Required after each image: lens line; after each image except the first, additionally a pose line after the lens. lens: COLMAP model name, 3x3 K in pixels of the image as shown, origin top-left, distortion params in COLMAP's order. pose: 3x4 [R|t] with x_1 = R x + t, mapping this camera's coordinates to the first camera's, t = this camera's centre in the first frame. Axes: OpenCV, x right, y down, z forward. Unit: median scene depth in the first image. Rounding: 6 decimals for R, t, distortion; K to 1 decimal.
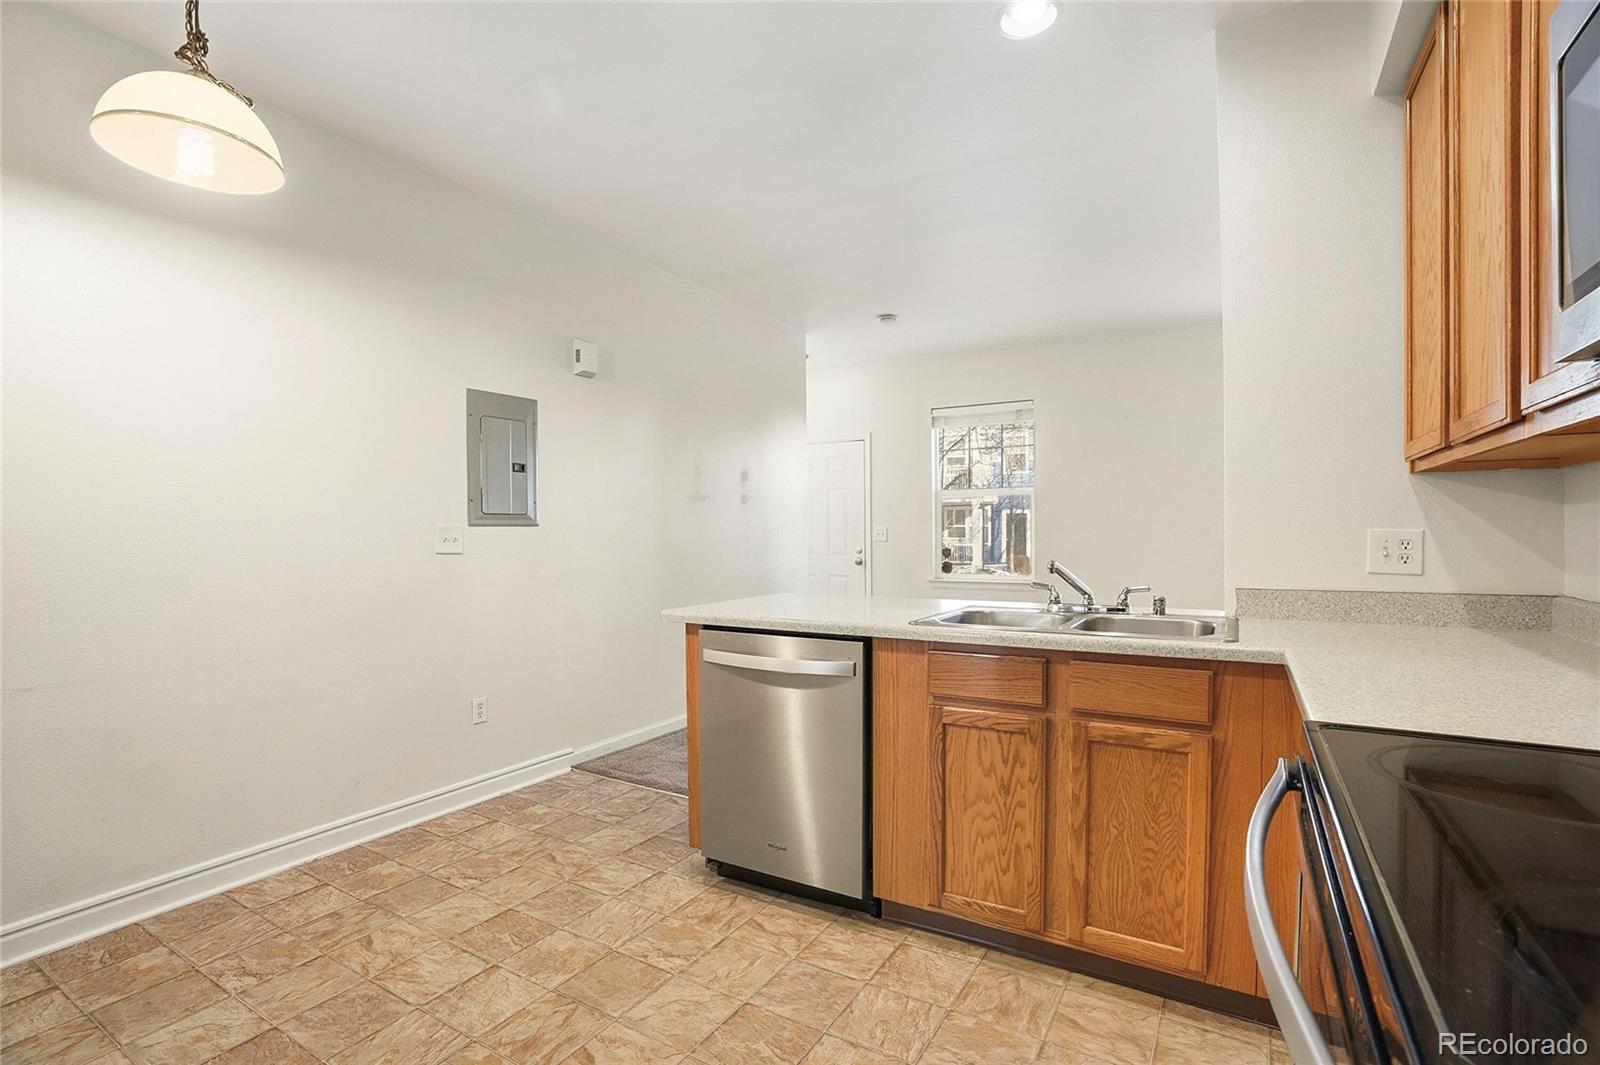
lens RADIAL K [[749.4, 0, 795.8], [0, 749.4, 537.3], [0, 0, 1]] dist [-0.071740, 0.031897]
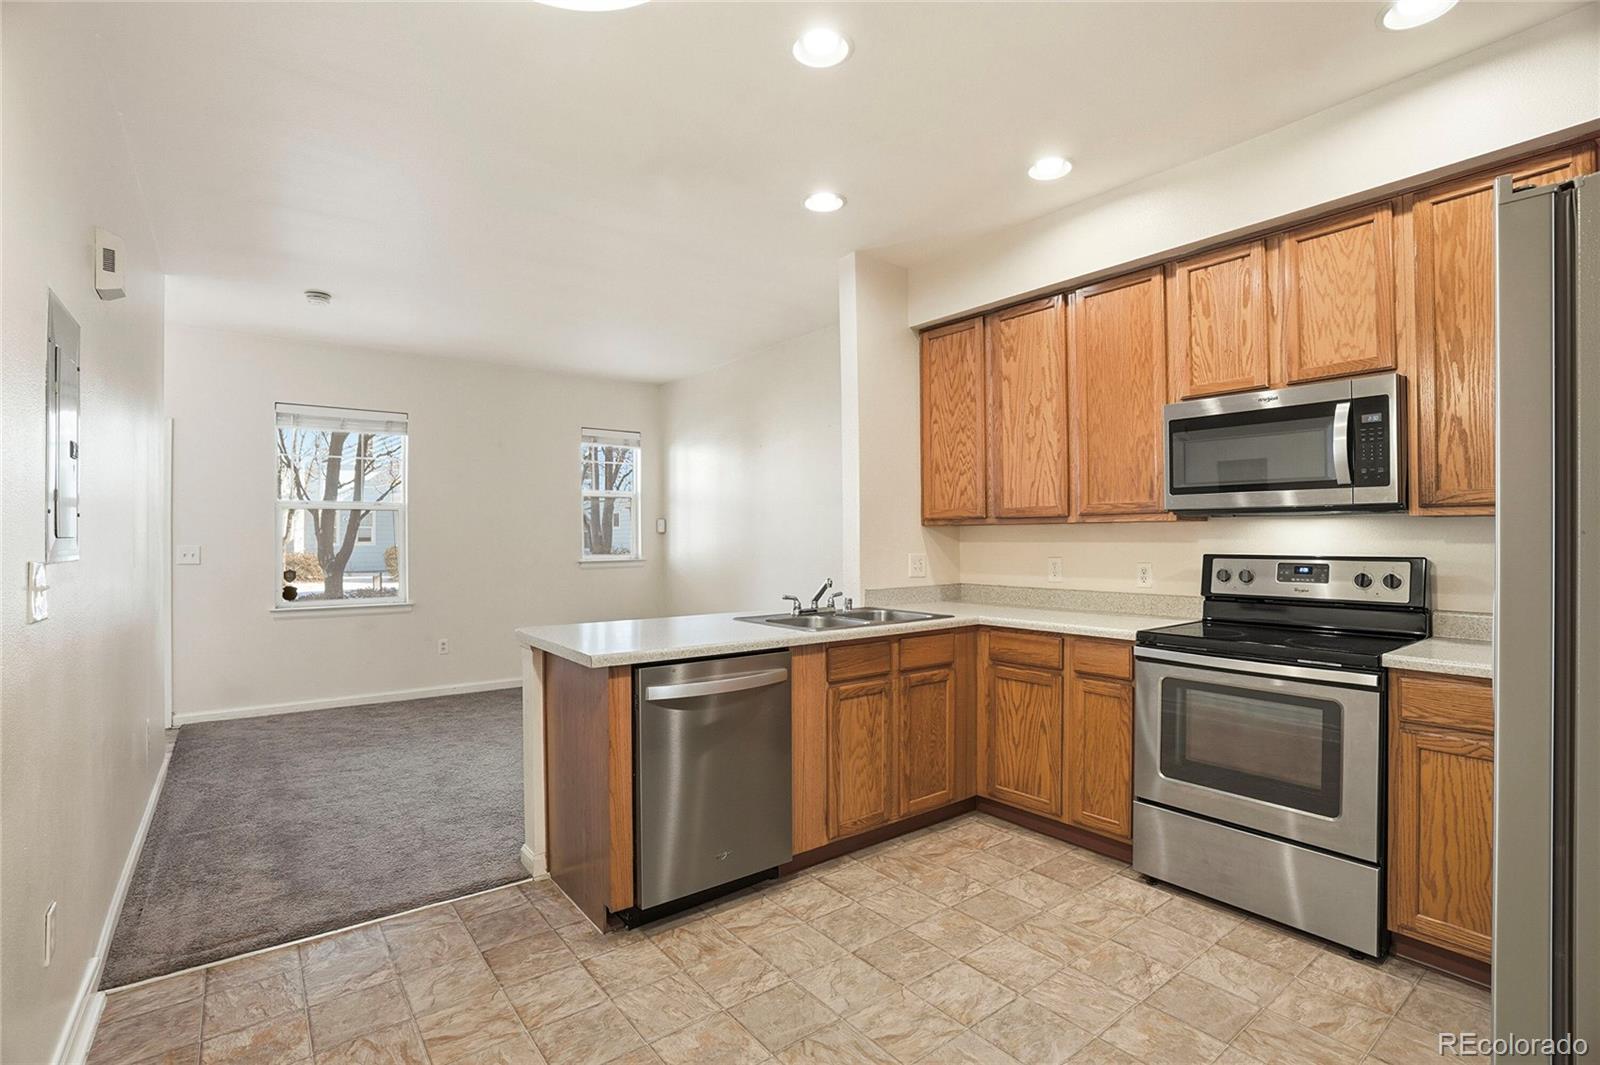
lens RADIAL K [[731.0, 0, 795.2], [0, 731.0, 528.1], [0, 0, 1]] dist [-0.072866, 0.026988]
pose [[0.371593, 0.014640, 0.928280, -0.846266], [0.007204, 0.999800, -0.018652, -0.034205], [-0.928368, 0.013619, 0.371413, 0.443527]]
